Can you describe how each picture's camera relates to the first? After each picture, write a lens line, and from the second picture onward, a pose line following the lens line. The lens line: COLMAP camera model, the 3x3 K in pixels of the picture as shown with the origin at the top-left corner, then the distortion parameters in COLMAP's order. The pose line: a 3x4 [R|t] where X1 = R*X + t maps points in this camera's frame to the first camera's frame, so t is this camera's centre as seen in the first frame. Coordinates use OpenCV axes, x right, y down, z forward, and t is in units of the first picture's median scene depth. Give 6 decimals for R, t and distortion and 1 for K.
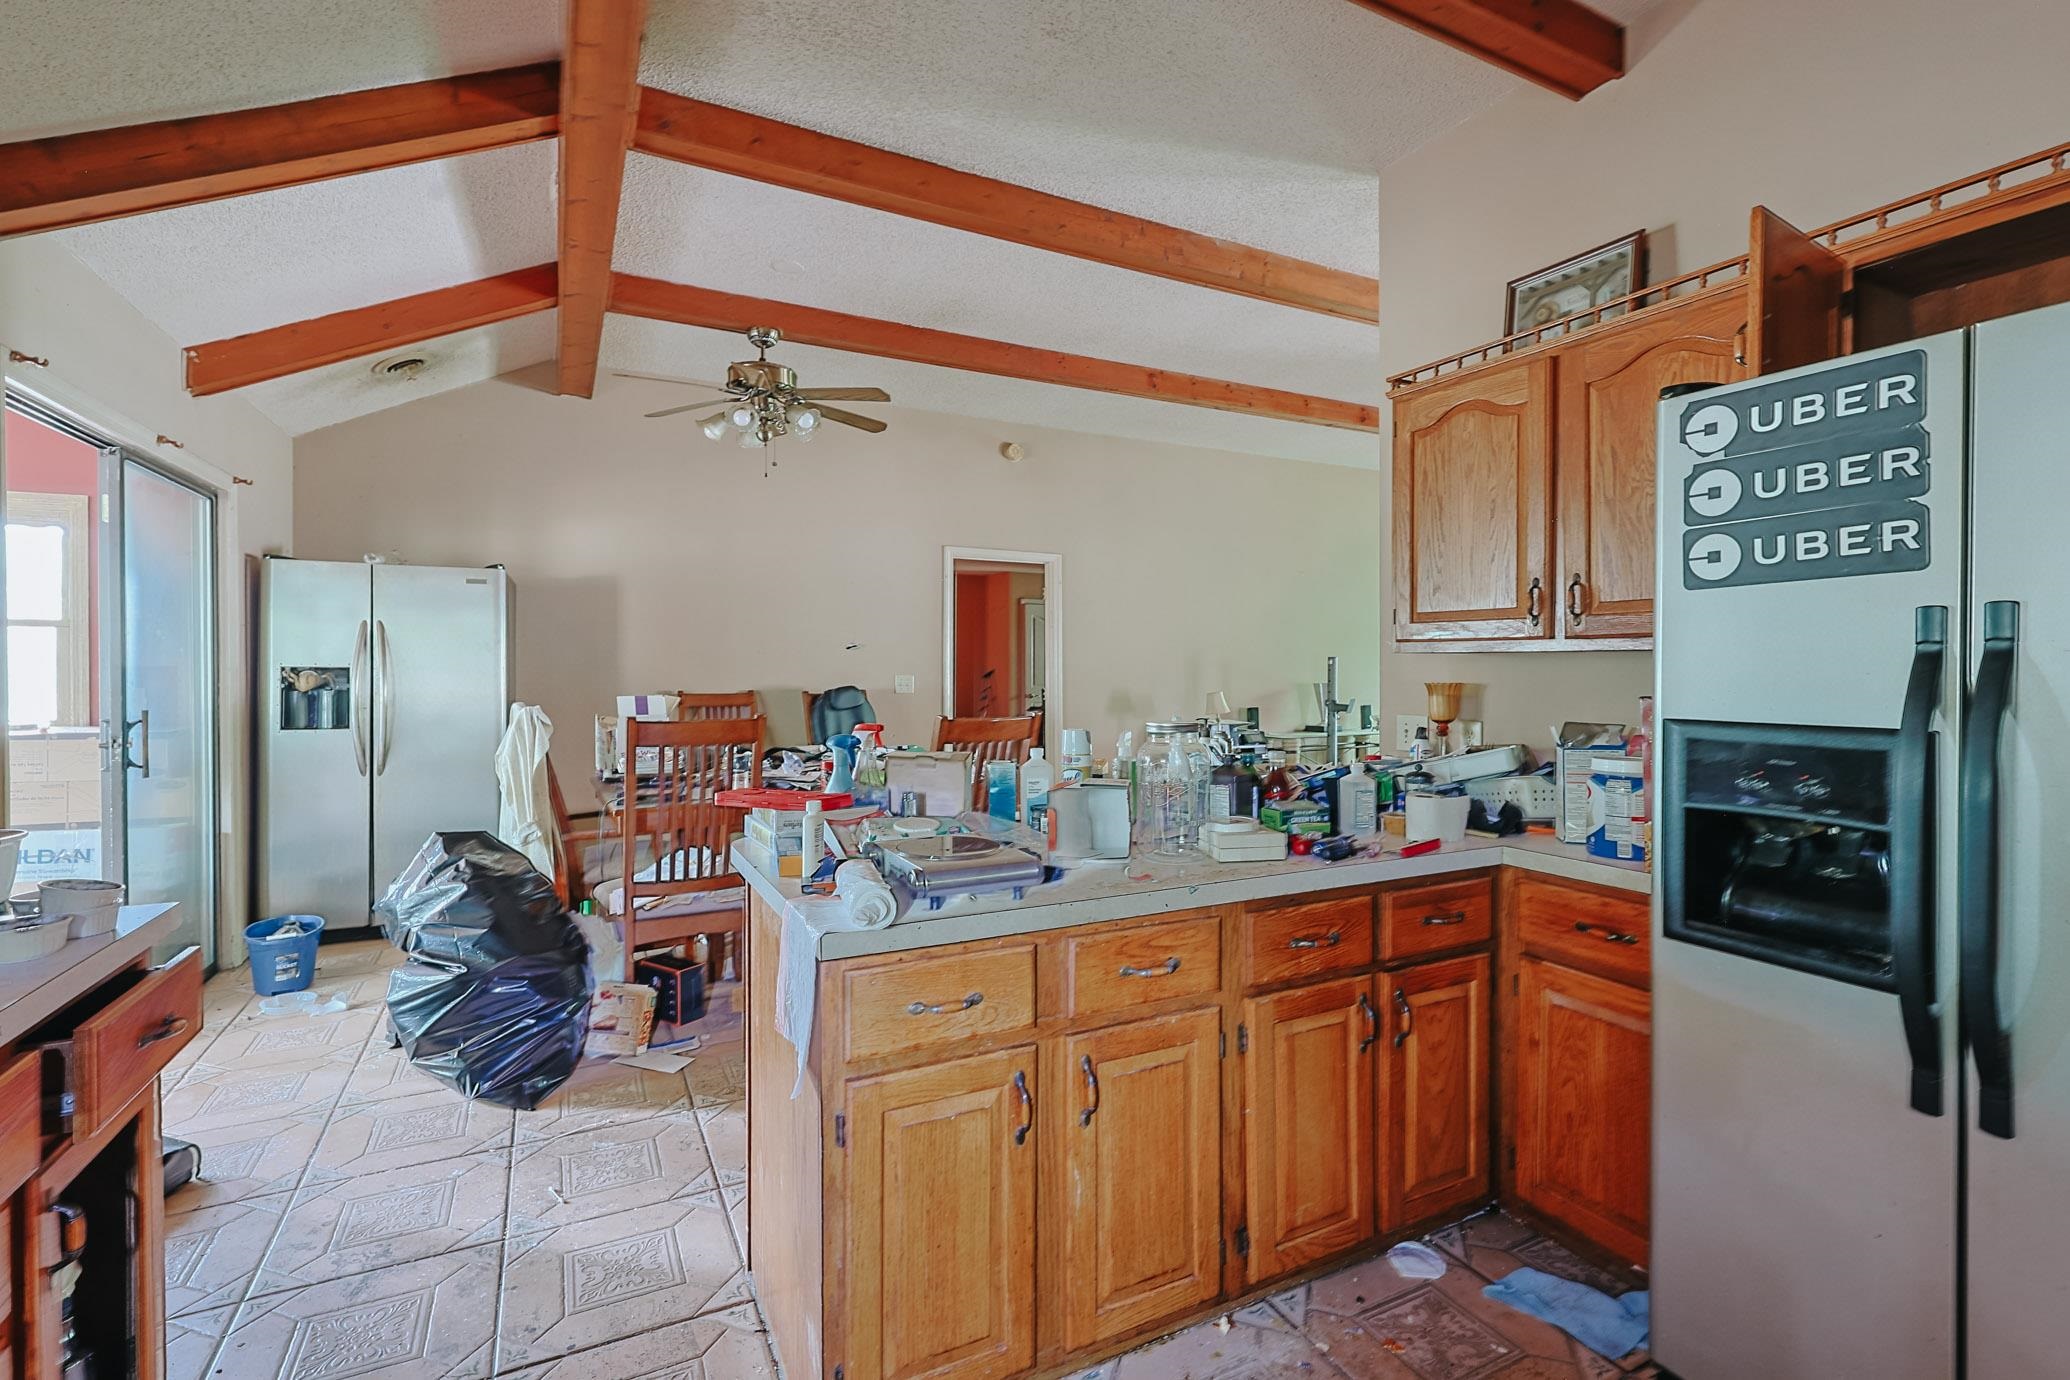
lens RADIAL K [[941.2, 0, 1041.7], [0, 941.2, 676.0], [0, 0, 1]] dist [-0.001423, -0.000174]
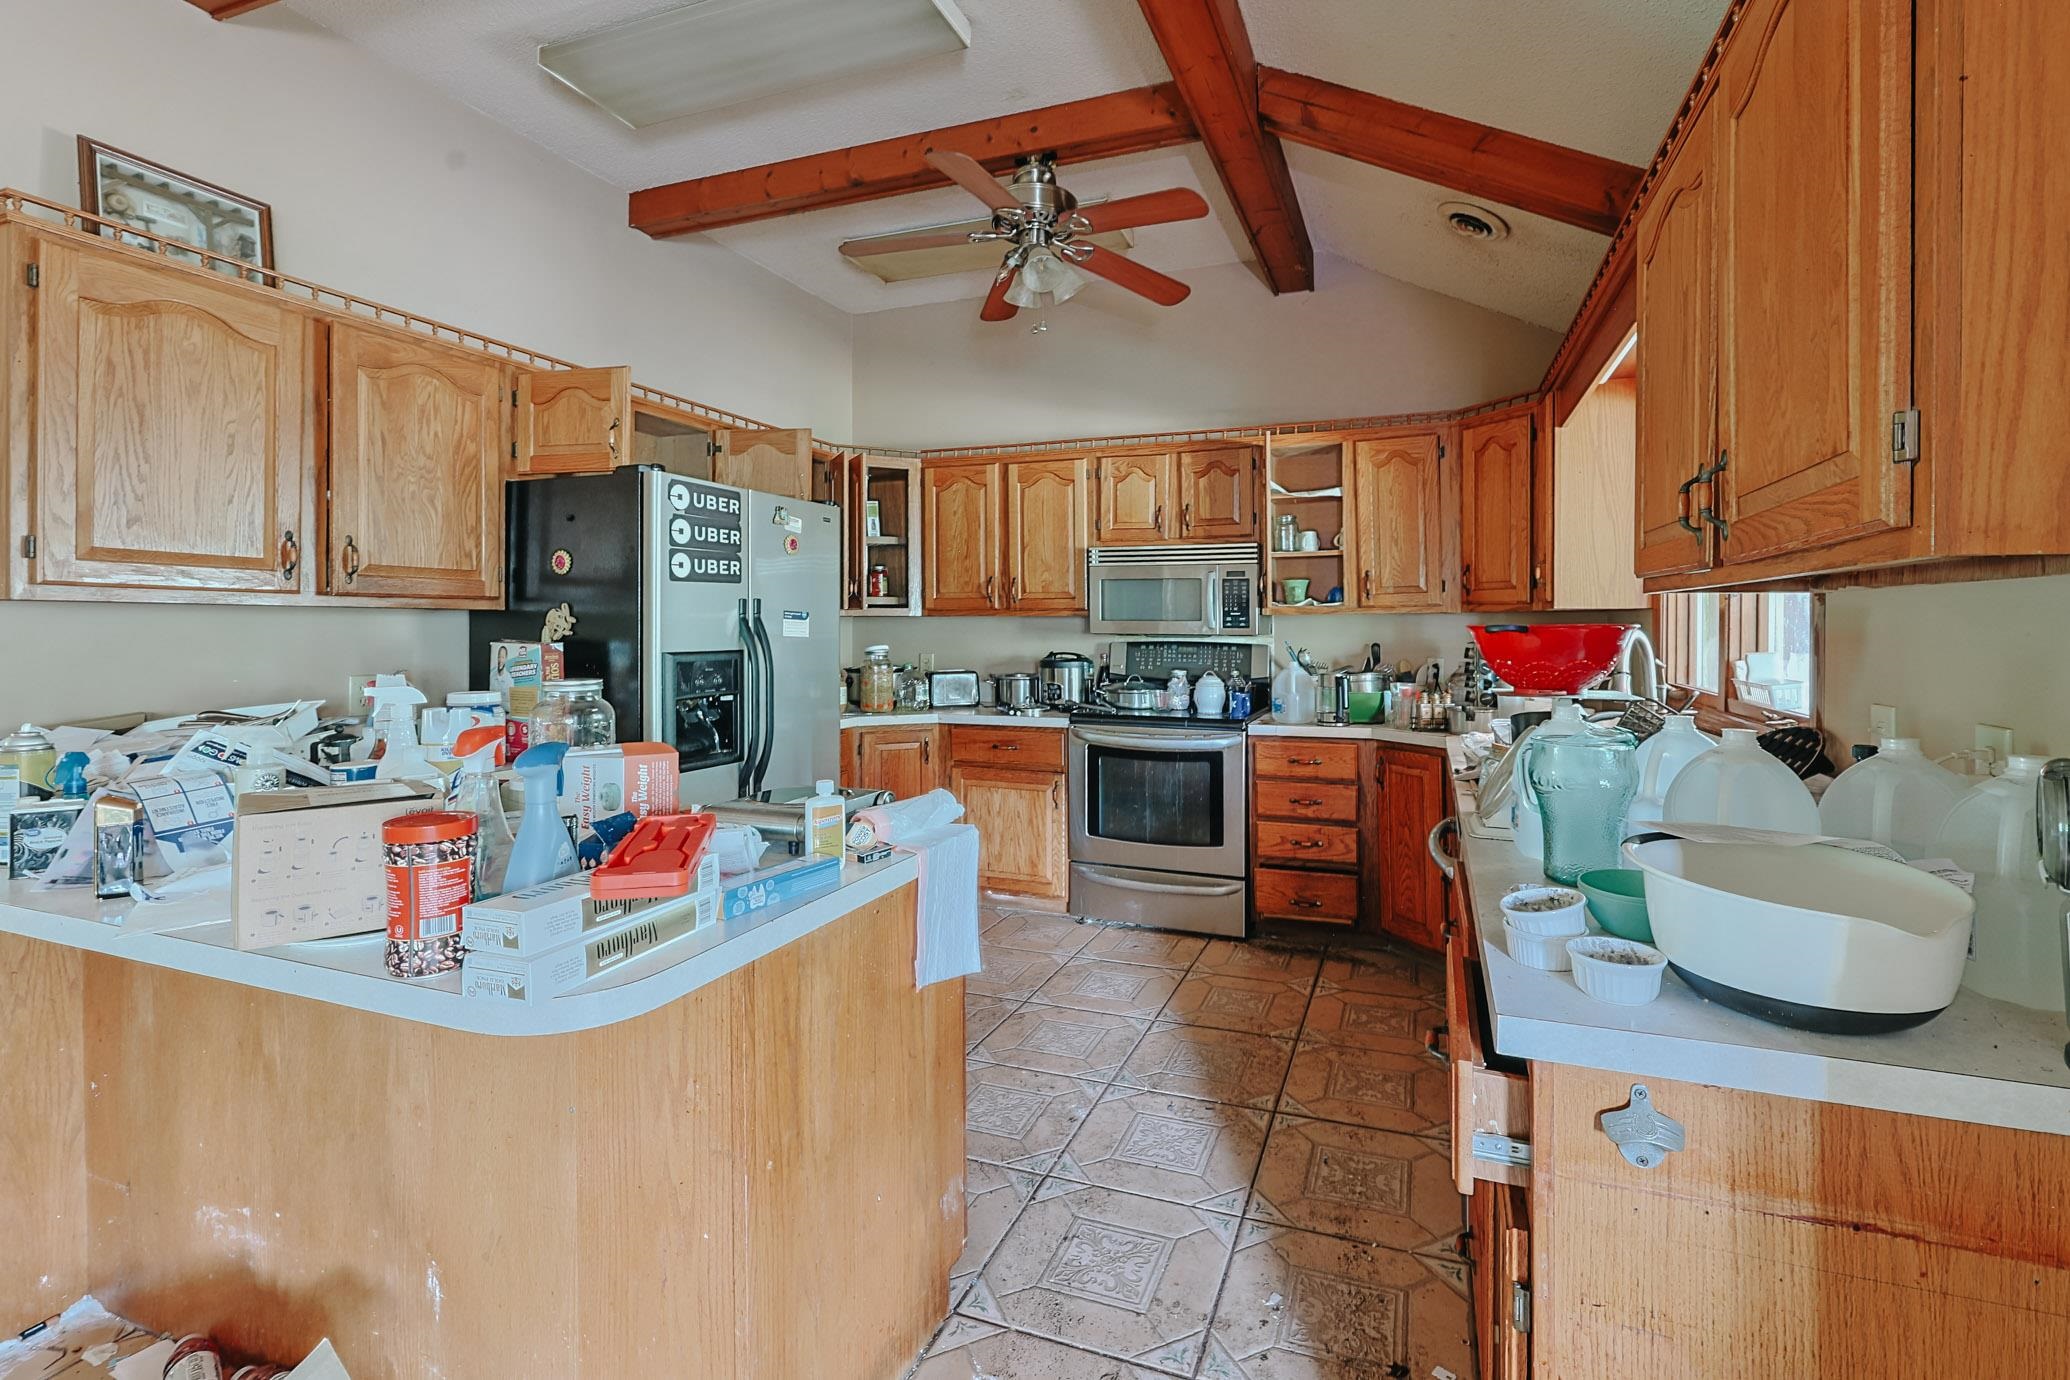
lens RADIAL K [[941.2, 0, 1073.0], [0, 941.2, 627.6], [0, 0, 1]] dist [-0.001423, -0.000174]
pose [[-0.677606, -0.005637, 0.735403, -1.194036], [0.001624, 0.999957, 0.009162, -0.016864], [-0.735423, 0.007403, -0.677568, 1.679113]]
